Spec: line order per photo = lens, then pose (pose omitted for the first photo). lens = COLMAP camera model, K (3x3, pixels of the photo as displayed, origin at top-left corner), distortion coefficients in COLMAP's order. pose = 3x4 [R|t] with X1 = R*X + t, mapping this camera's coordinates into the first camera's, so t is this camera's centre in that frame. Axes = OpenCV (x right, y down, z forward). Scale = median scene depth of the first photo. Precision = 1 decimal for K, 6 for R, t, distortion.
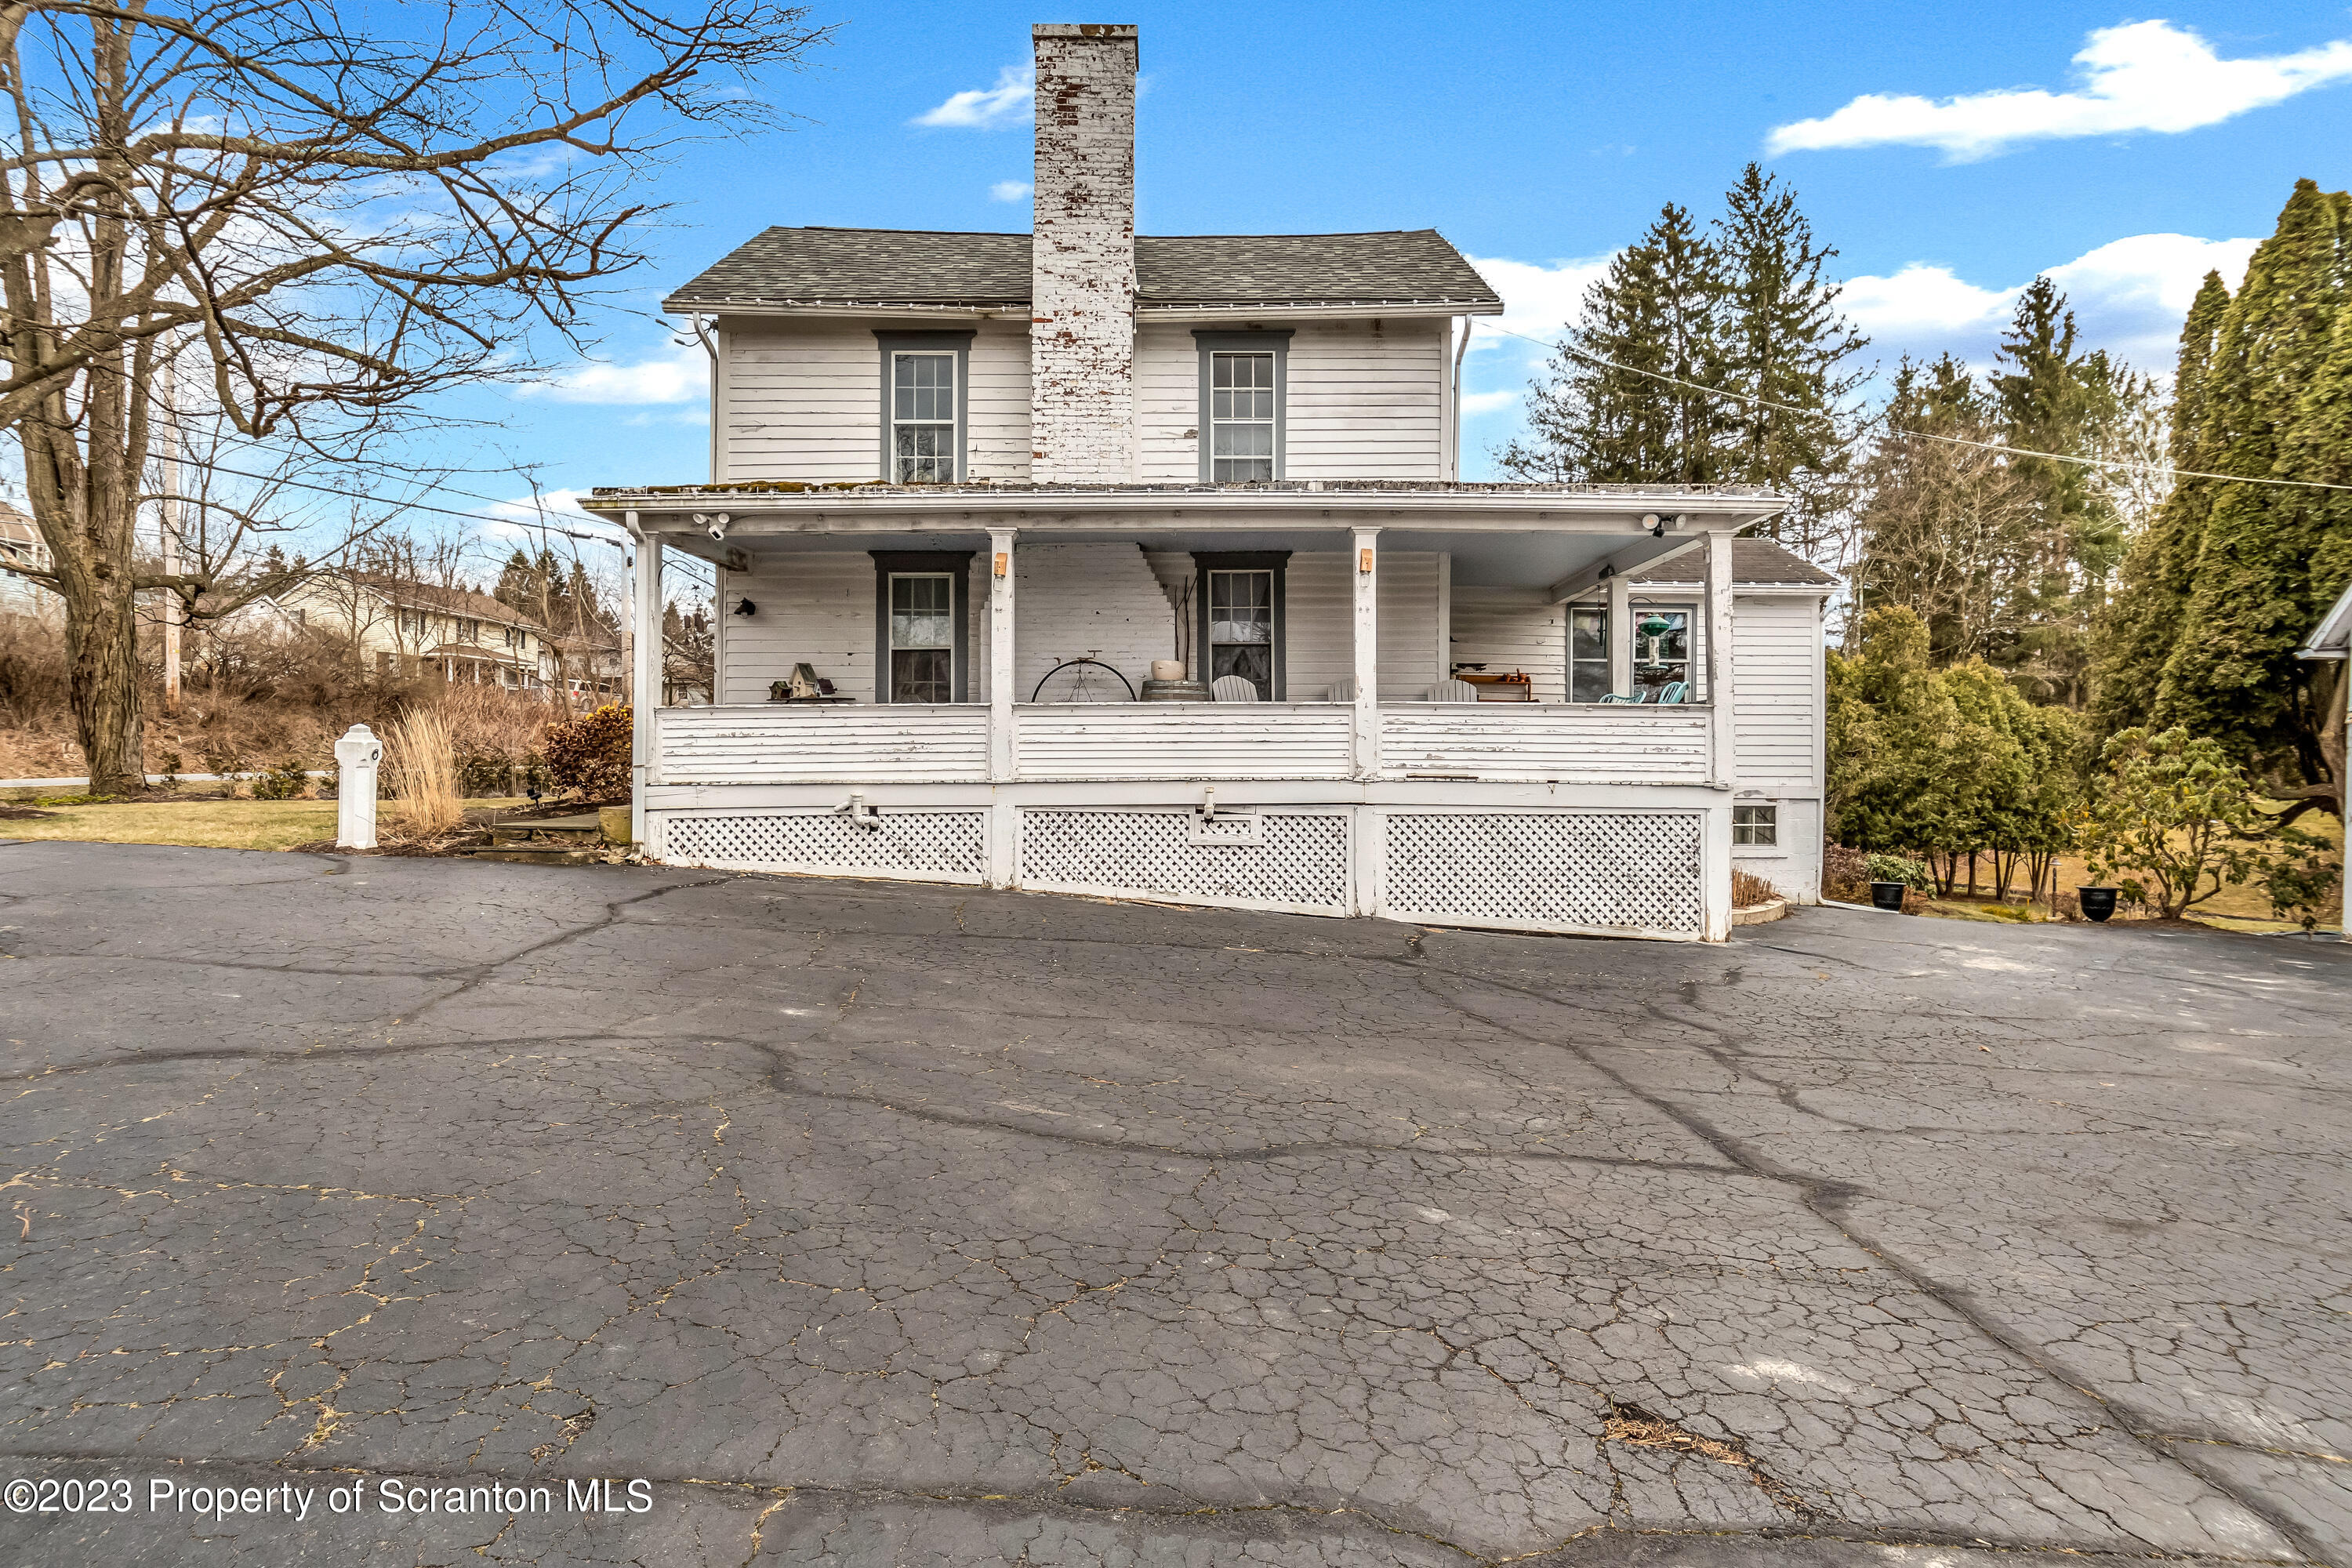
lens RADIAL K [[1235.1, 0, 1169.0], [0, 1235.1, 759.1], [0, 0, 1]] dist [-0.004678, 0.000280]
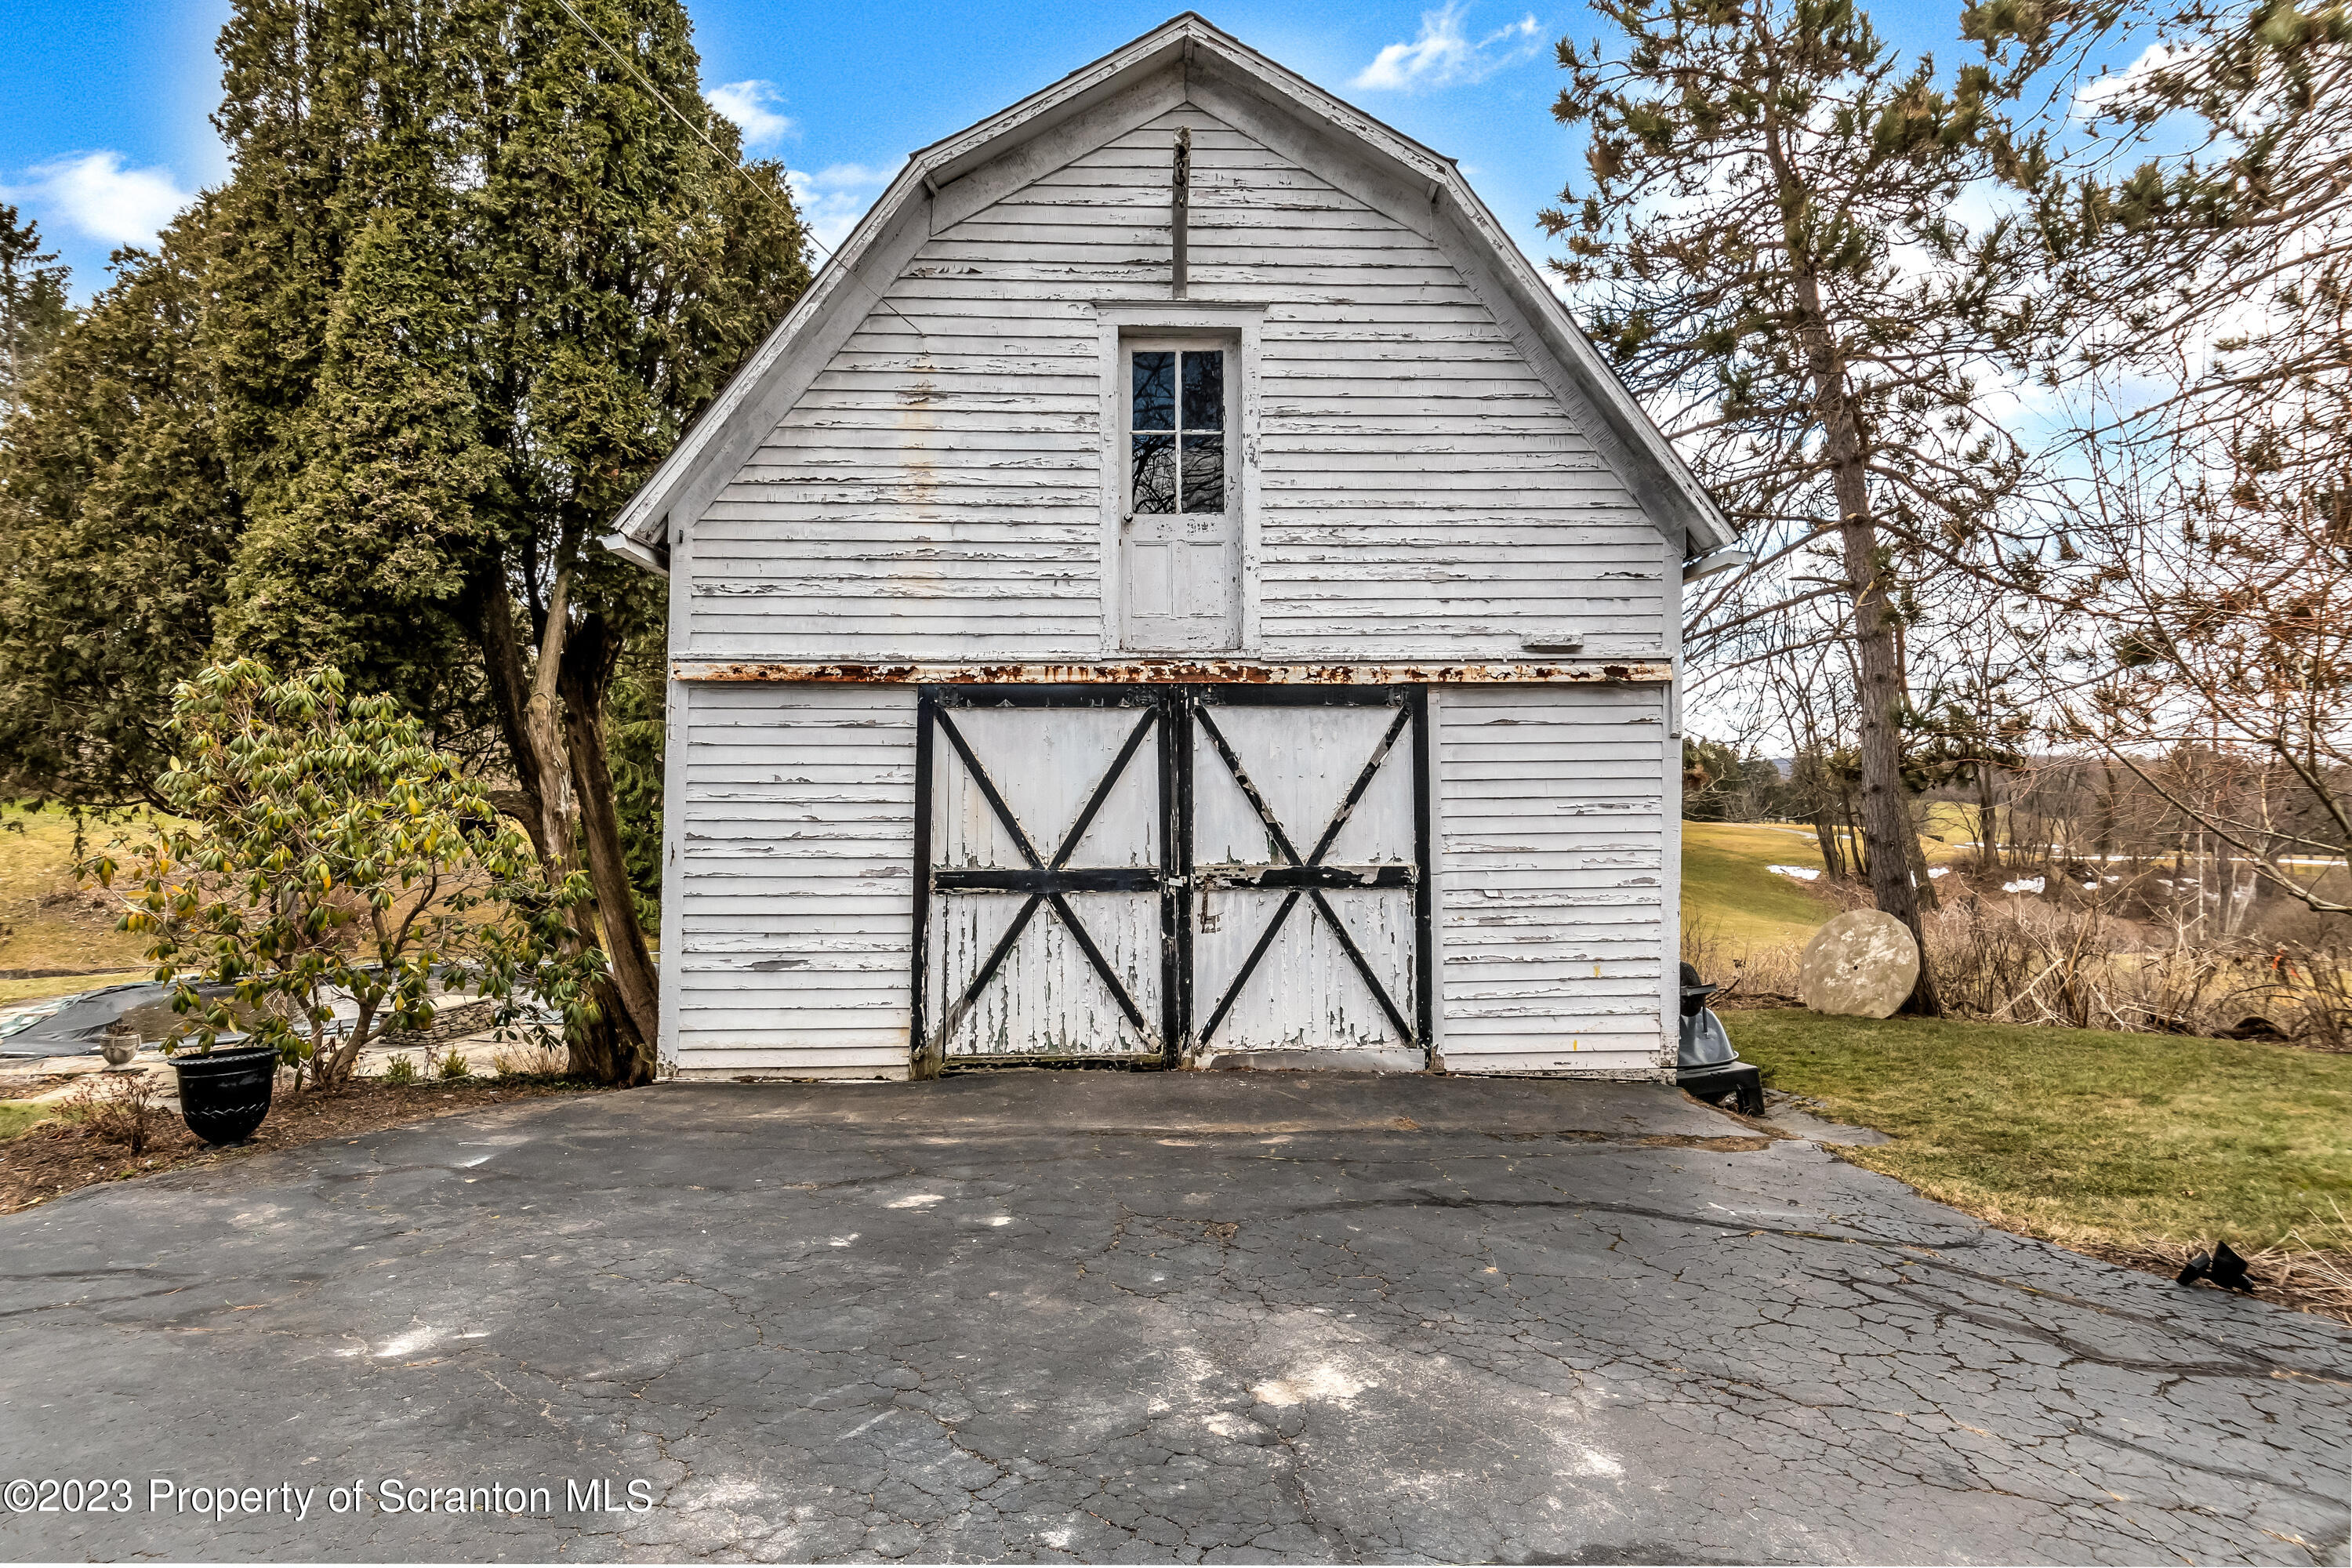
lens RADIAL K [[1262.3, 0, 1176.0], [0, 1262.3, 784.0], [0, 0, 1]] dist [-0.001049, -0.000223]
pose [[0.030654, -0.002400, 0.999527, 0.450645], [-0.025875, 0.999660, 0.003194, 0.010639], [-0.999195, -0.025961, 0.030581, 0.850050]]
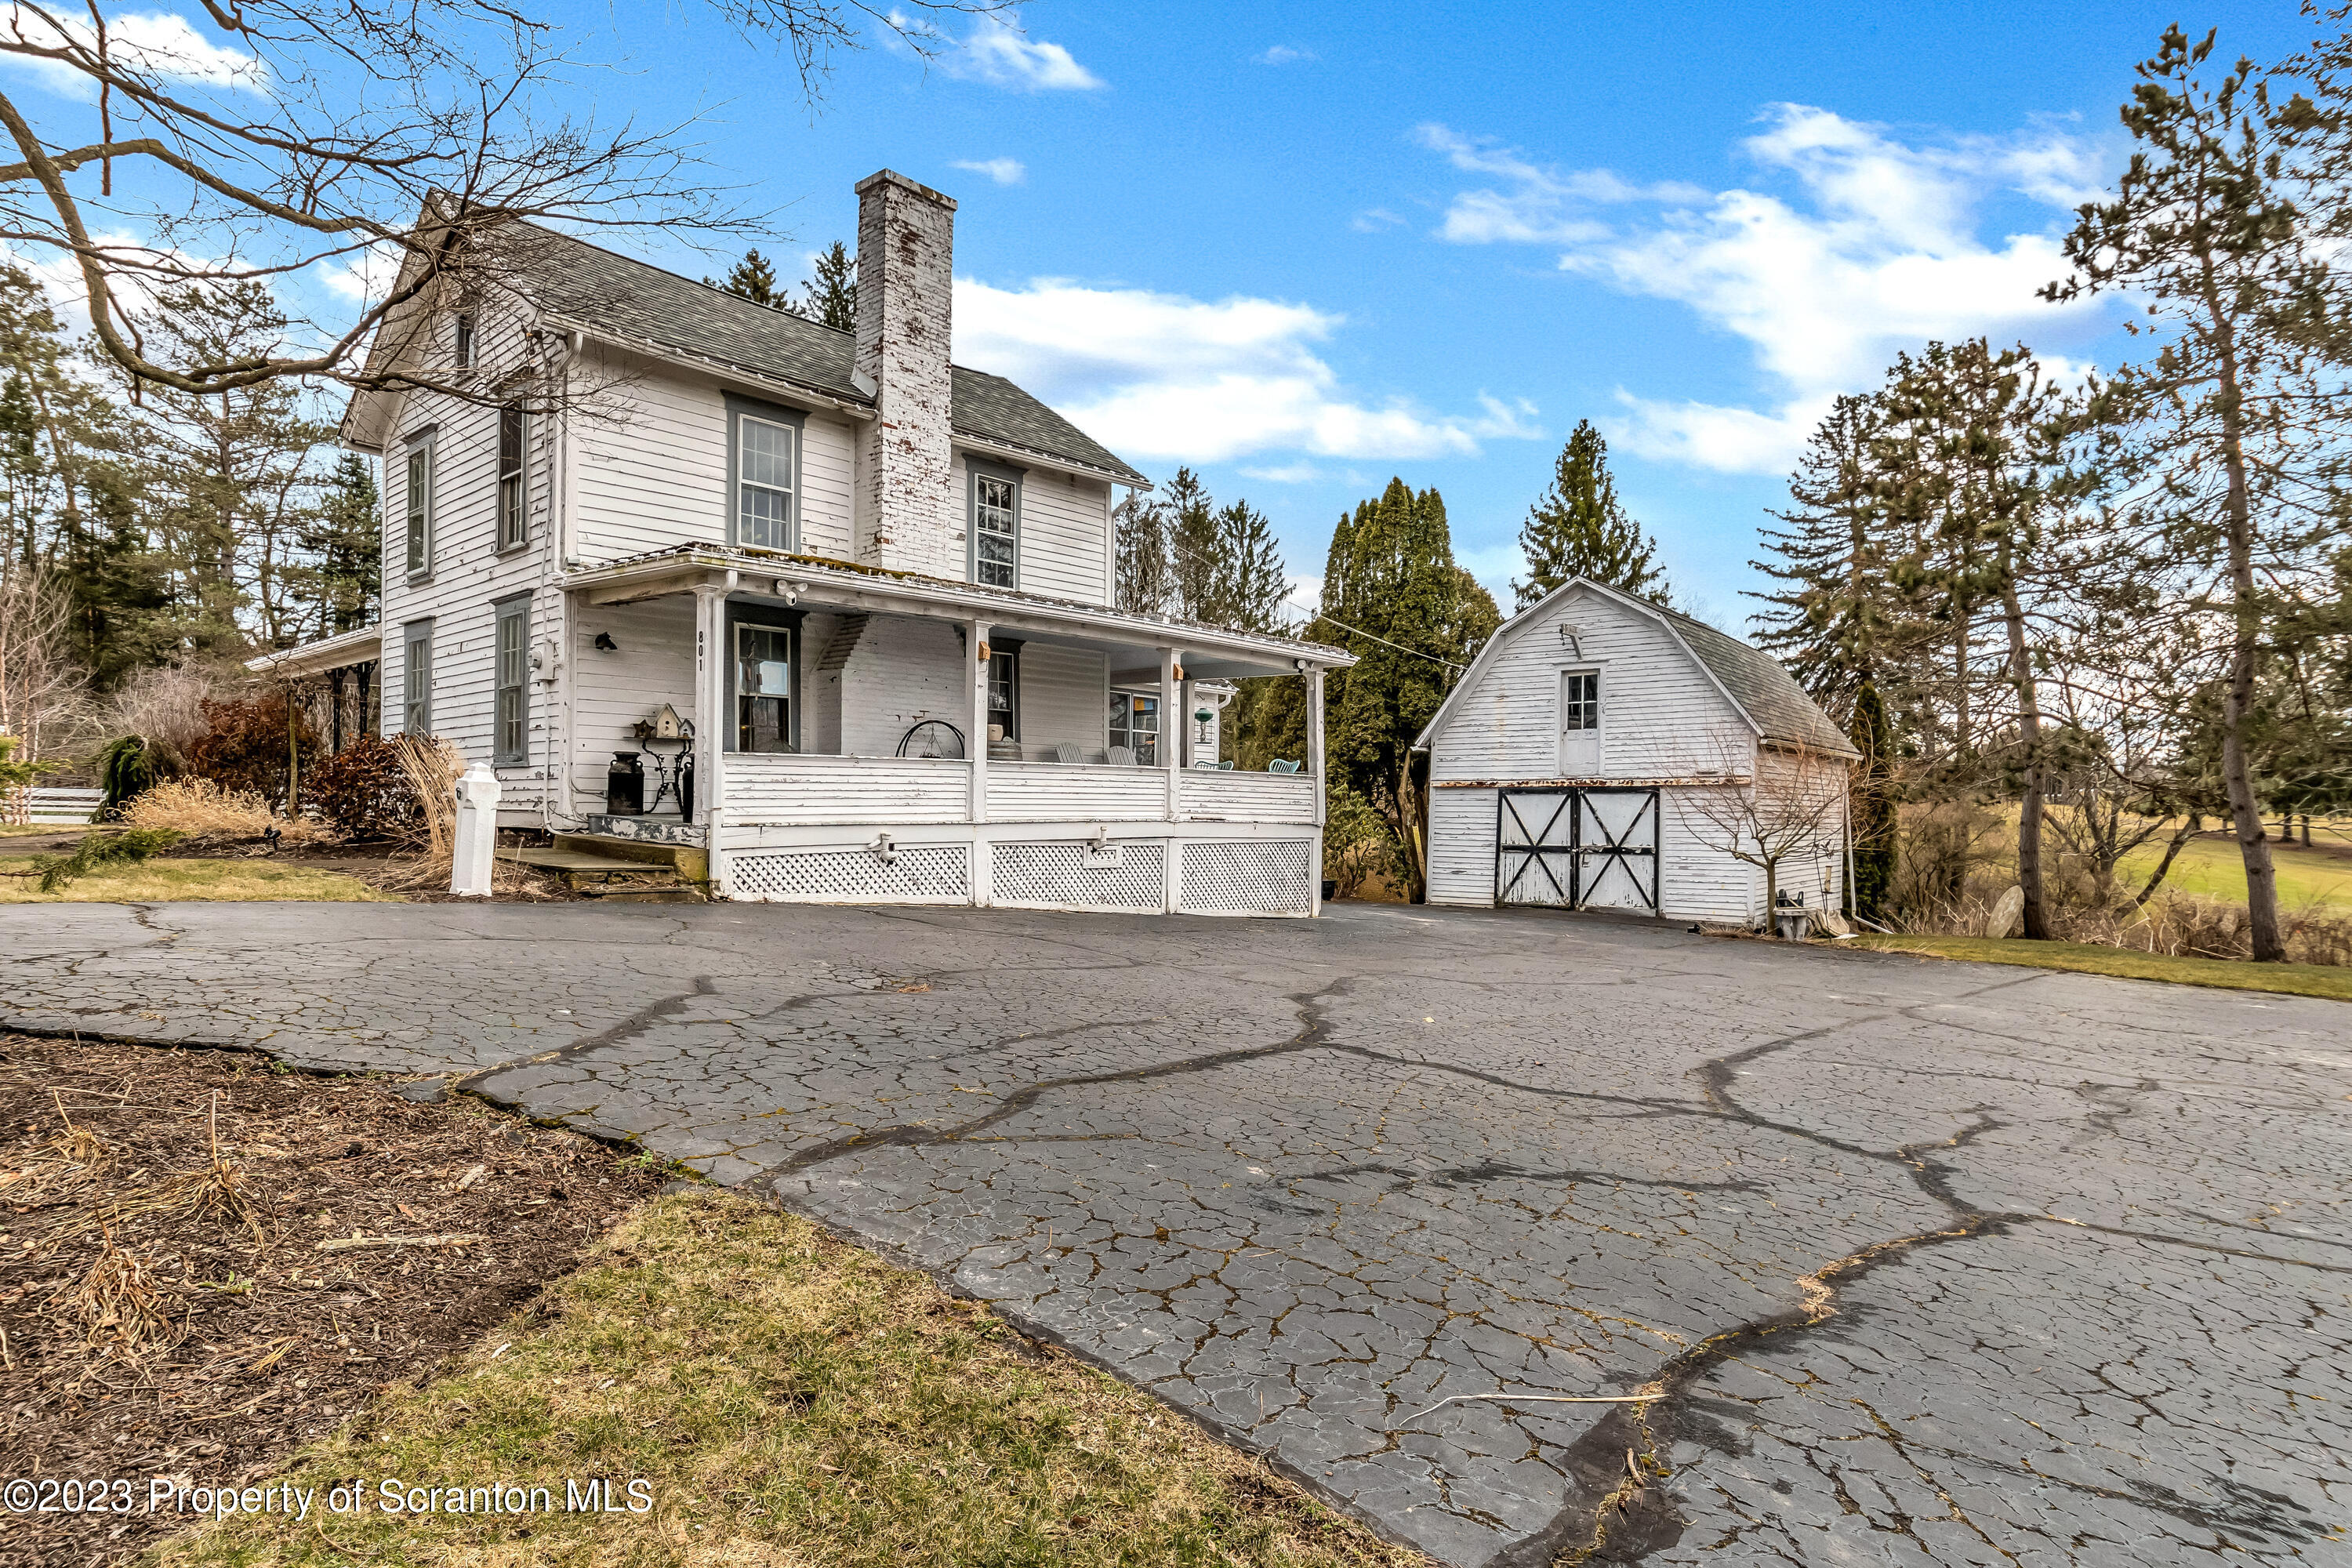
lens RADIAL K [[1262.3, 0, 1176.0], [0, 1262.3, 784.0], [0, 0, 1]] dist [-0.001049, -0.000223]
pose [[0.683121, 0.021039, 0.730002, -0.783954], [-0.027185, 0.999625, -0.003370, -0.018435], [-0.729799, -0.017543, 0.683437, -0.024981]]
